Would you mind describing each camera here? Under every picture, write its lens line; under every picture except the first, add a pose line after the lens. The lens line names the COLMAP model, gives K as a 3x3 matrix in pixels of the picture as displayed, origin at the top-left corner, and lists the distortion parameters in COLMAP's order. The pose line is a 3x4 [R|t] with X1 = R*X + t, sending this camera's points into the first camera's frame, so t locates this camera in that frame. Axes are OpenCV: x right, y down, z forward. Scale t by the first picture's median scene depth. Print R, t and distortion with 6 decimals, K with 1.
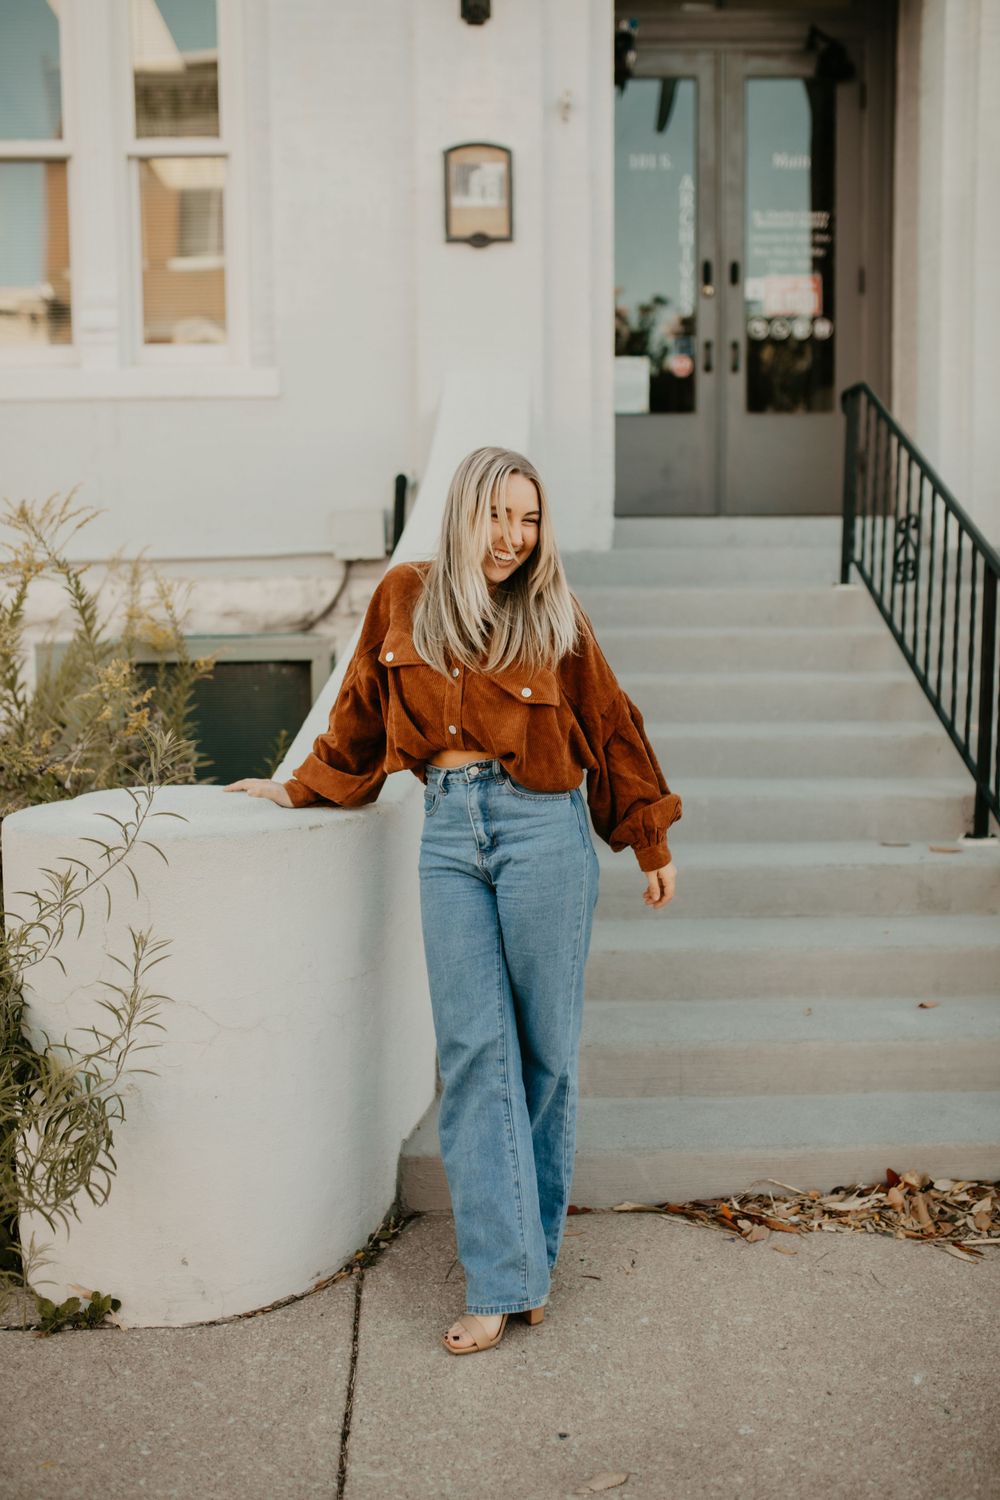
lens RADIAL K [[1705.6, 0, 507.9], [0, 1705.6, 712.0], [0, 0, 1]] dist [0.016799, 0.007475]
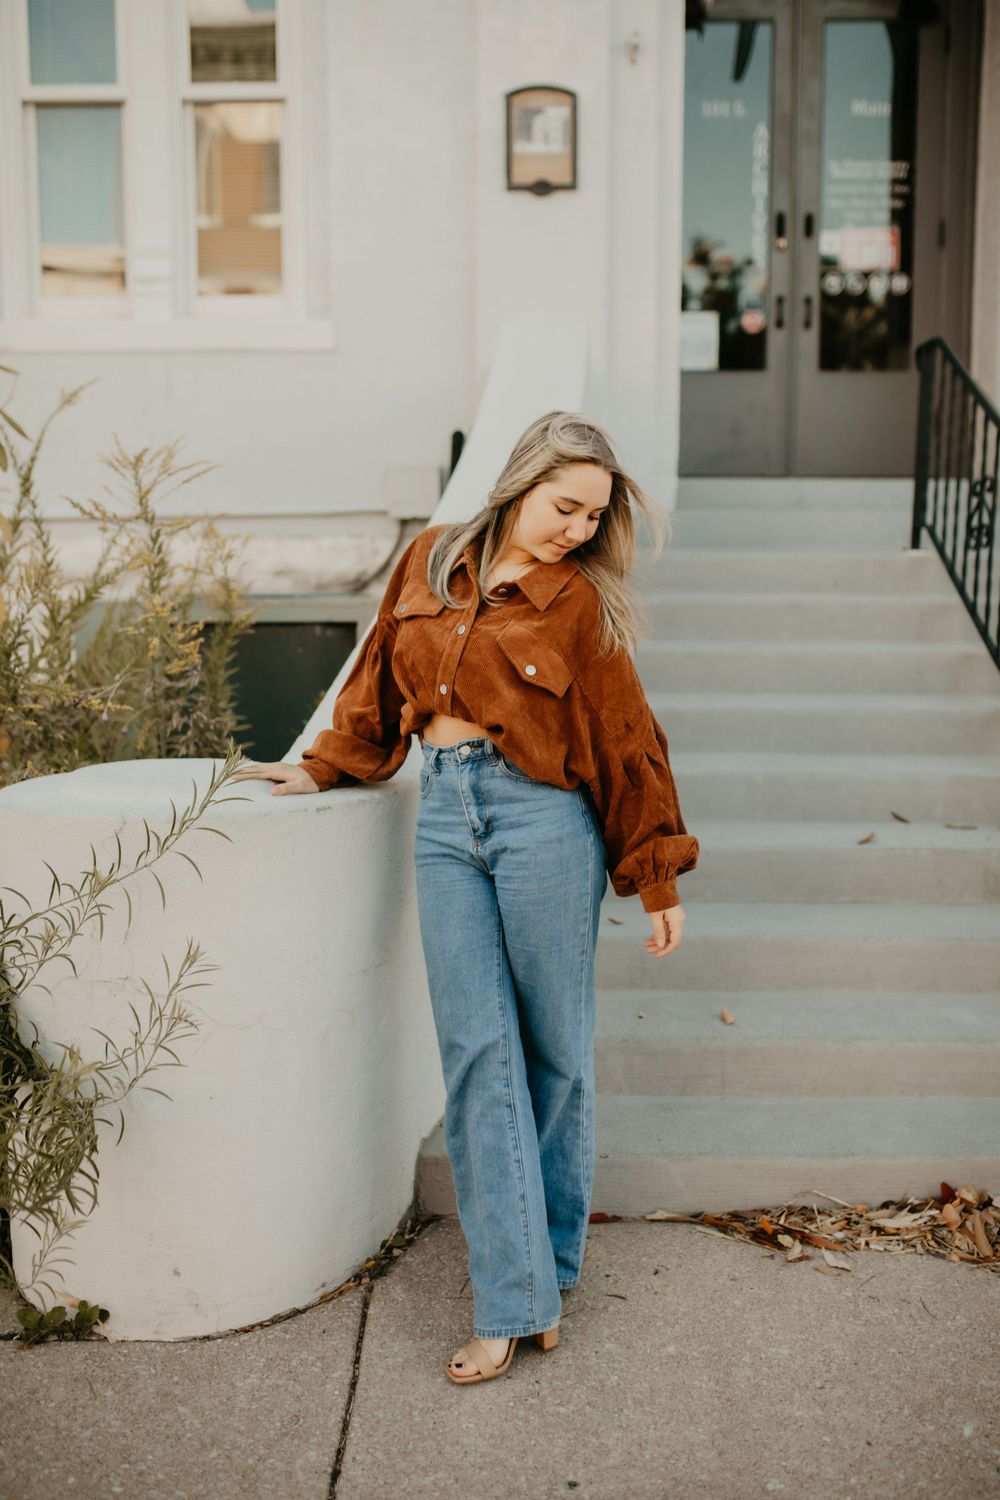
lens RADIAL K [[1705.6, 0, 507.9], [0, 1705.6, 712.0], [0, 0, 1]] dist [0.016799, 0.007475]
pose [[0.999050, 0.015131, -0.040878, 0.020691], [-0.014168, 0.999617, 0.023754, -0.007055], [0.041221, -0.023152, 0.998882, 0.069625]]
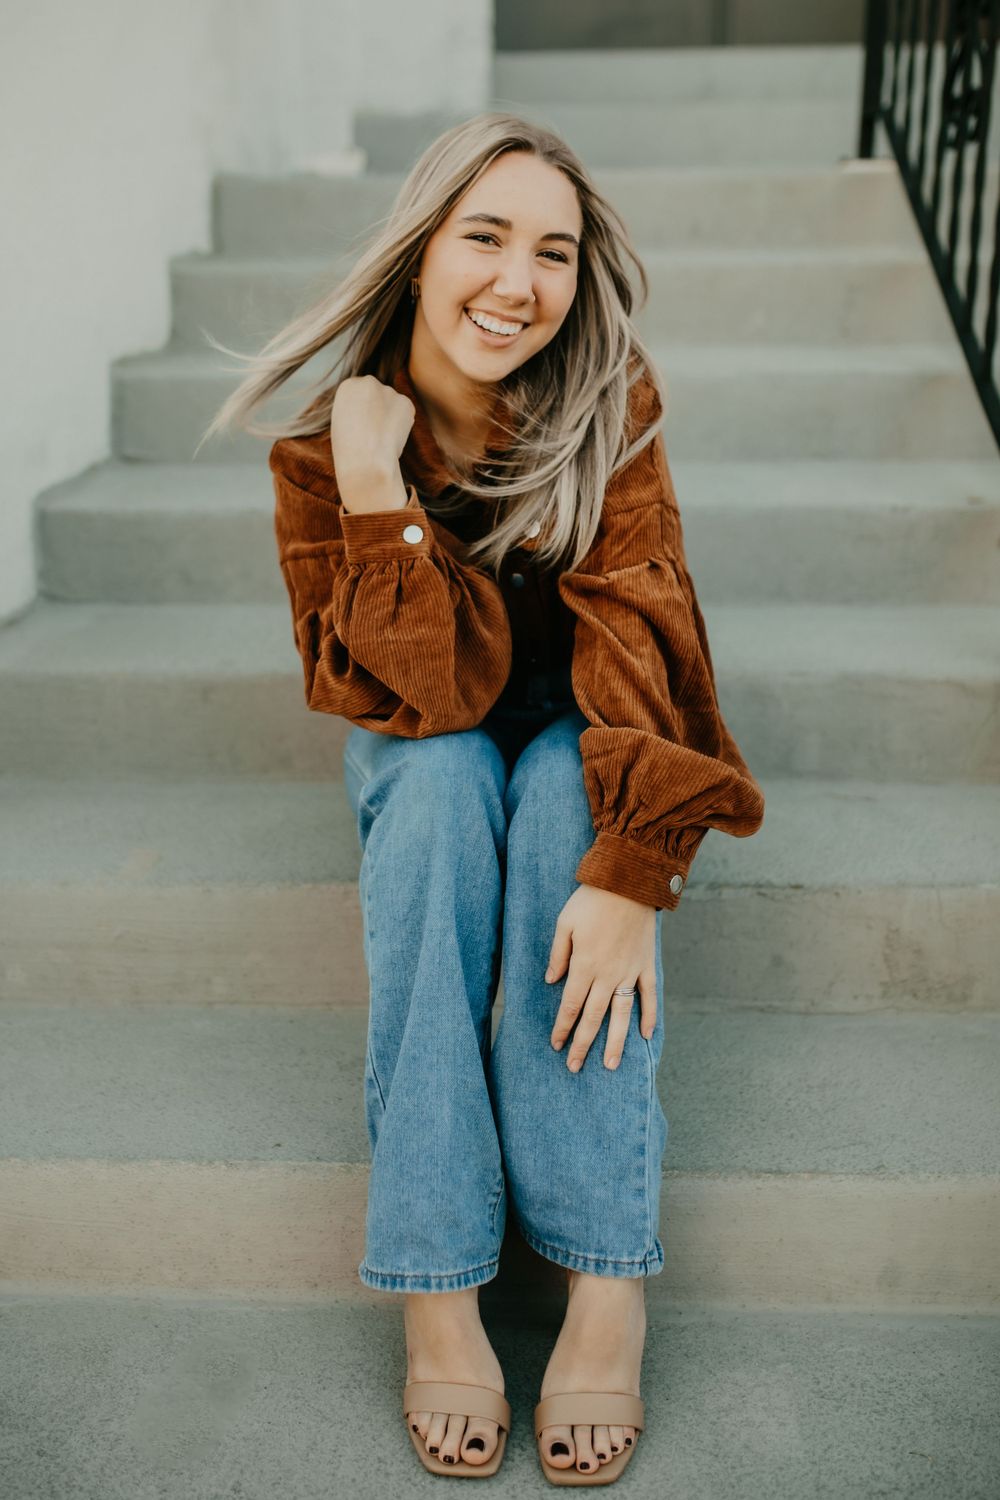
lens RADIAL K [[1705.6, 0, 507.9], [0, 1705.6, 712.0], [0, 0, 1]] dist [0.016799, 0.007475]
pose [[0.996473, 0.016988, -0.082173, 0.281097], [0.000670, 0.977648, 0.210247, -0.044908], [0.083908, -0.209560, 0.974189, 0.951297]]
